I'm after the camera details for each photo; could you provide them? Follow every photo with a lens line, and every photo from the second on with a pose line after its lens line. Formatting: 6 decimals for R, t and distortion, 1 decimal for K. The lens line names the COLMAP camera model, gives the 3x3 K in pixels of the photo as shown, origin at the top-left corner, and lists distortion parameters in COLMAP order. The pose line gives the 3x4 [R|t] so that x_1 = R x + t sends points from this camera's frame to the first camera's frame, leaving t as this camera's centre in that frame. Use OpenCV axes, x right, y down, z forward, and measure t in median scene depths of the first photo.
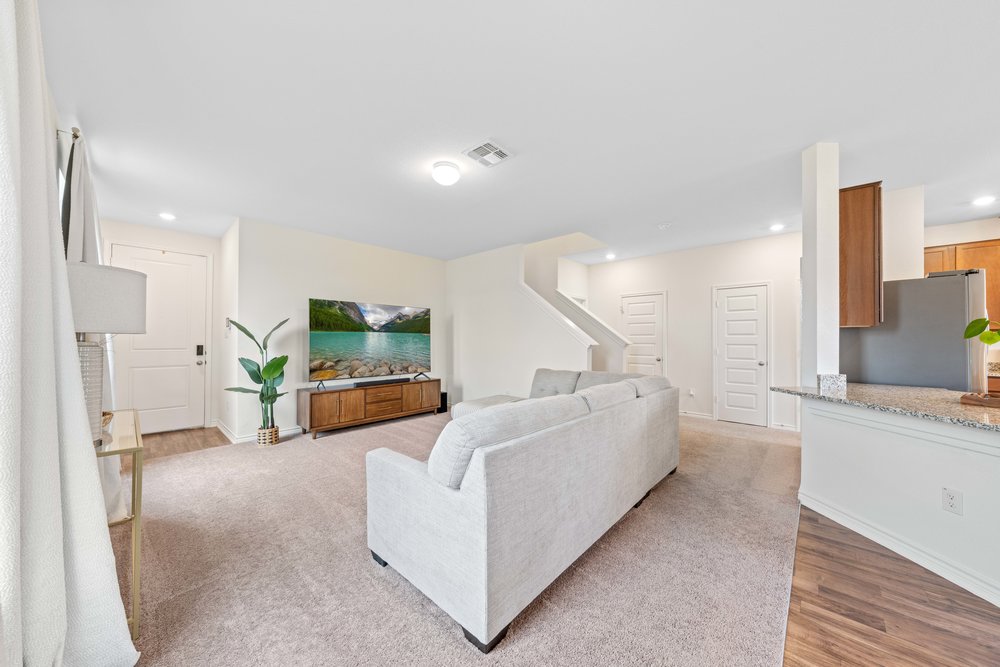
lens RADIAL K [[351.6, 0, 496.6], [0, 351.6, 345.2], [0, 0, 1]] dist [-0.030051, -0.000009]
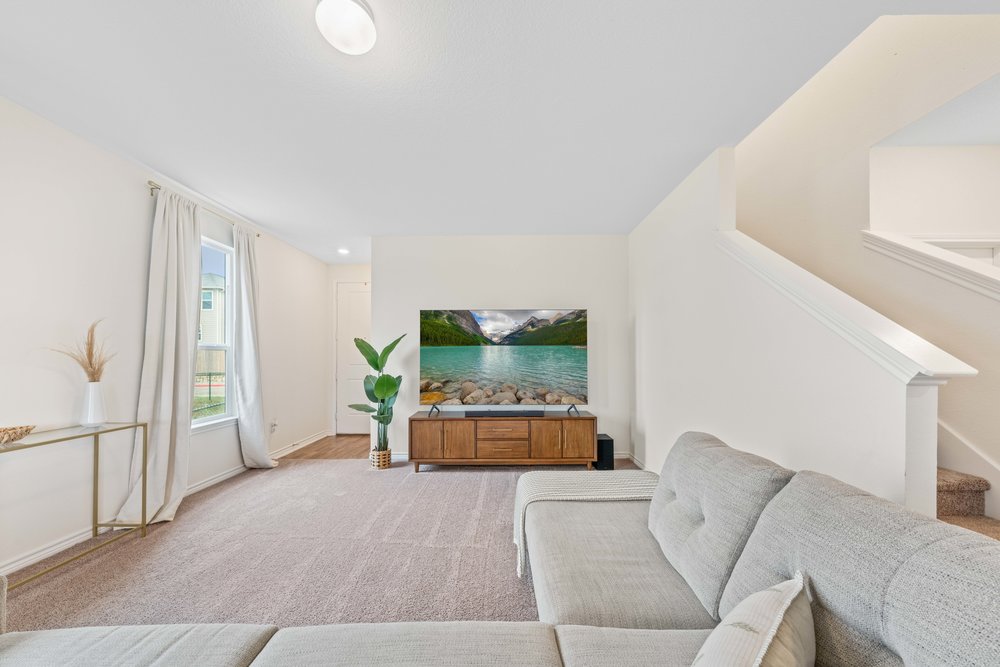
lens RADIAL K [[351.6, 0, 496.6], [0, 351.6, 345.2], [0, 0, 1]] dist [-0.030051, -0.000009]
pose [[0.650628, -0.022209, -0.759072, 0.231862], [-0.000371, 0.999563, -0.029563, -0.015477], [0.759397, 0.019516, 0.650335, 0.510686]]
